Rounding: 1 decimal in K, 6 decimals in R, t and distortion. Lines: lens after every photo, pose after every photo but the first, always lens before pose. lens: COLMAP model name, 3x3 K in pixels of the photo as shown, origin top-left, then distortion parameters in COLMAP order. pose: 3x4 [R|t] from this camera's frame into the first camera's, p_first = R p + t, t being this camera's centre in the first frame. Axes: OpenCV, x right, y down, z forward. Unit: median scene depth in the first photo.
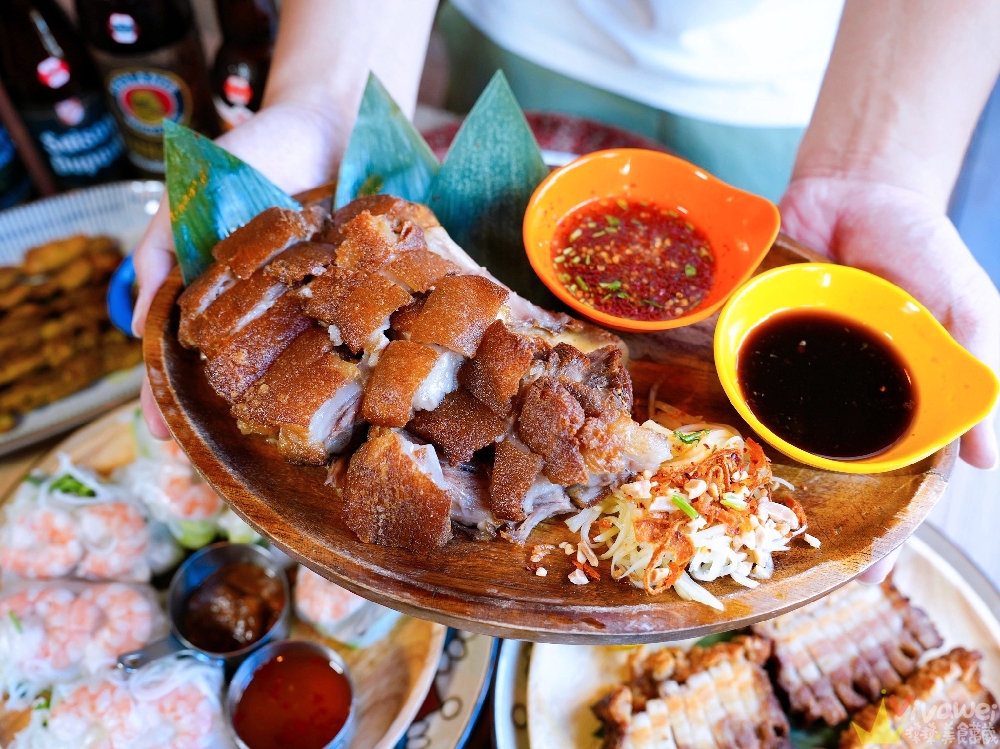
lens RADIAL K [[833.5, 0, 500.0], [0, 833.5, 374.5], [0, 0, 1]] dist [-0.090530, 0.017389]
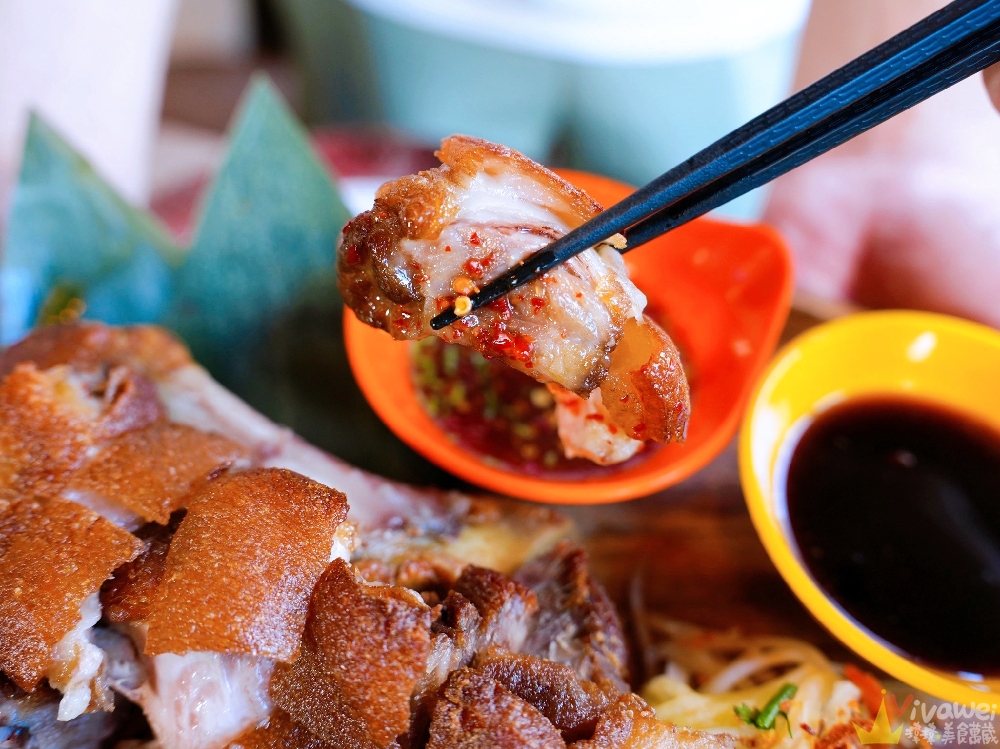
lens RADIAL K [[833.5, 0, 500.0], [0, 833.5, 374.5], [0, 0, 1]] dist [-0.090530, 0.017389]
pose [[0.962918, -0.173495, 0.206613, 0.008653], [0.187837, 0.980834, -0.051794, -0.116722], [-0.193666, 0.088683, 0.977051, 0.488785]]
